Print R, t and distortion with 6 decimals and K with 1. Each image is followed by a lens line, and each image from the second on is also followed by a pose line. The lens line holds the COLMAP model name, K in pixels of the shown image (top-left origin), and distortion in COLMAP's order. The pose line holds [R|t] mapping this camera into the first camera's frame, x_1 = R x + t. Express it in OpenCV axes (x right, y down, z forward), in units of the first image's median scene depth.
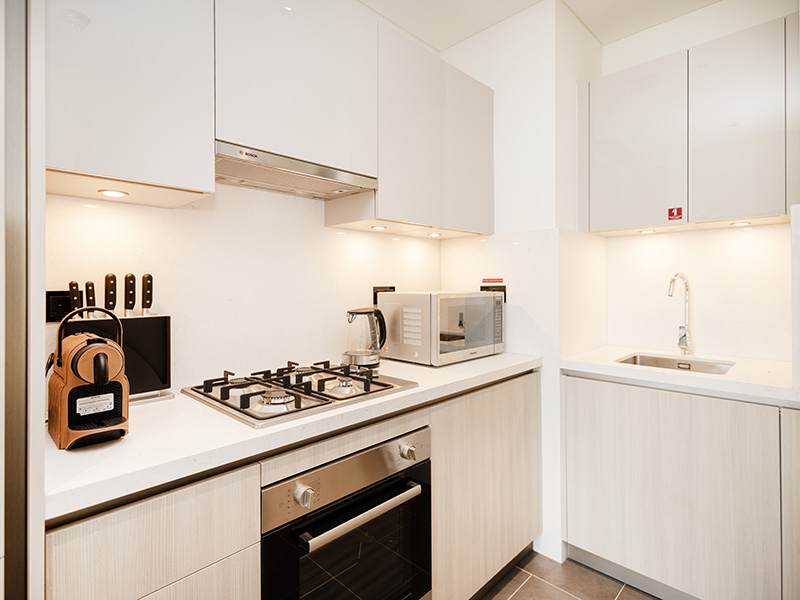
lens RADIAL K [[414.3, 0, 400.0], [0, 414.3, 300.0], [0, 0, 1]] dist [0.001157, 0.000242]
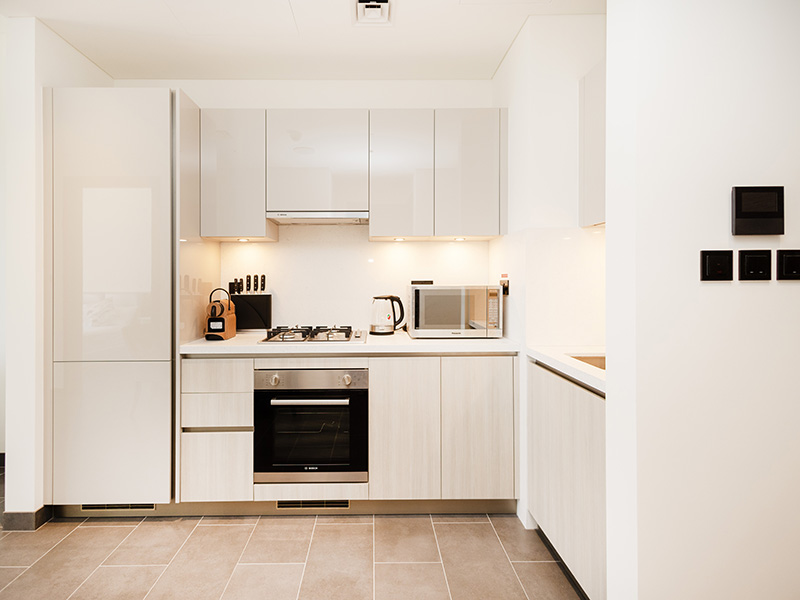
lens RADIAL K [[414.3, 0, 400.0], [0, 414.3, 300.0], [0, 0, 1]] dist [0.001157, 0.000242]
pose [[0.716053, 0.034945, -0.697171, 1.452630], [-0.023628, 0.999387, 0.025826, -0.003415], [0.697646, -0.002020, 0.716440, -0.052766]]
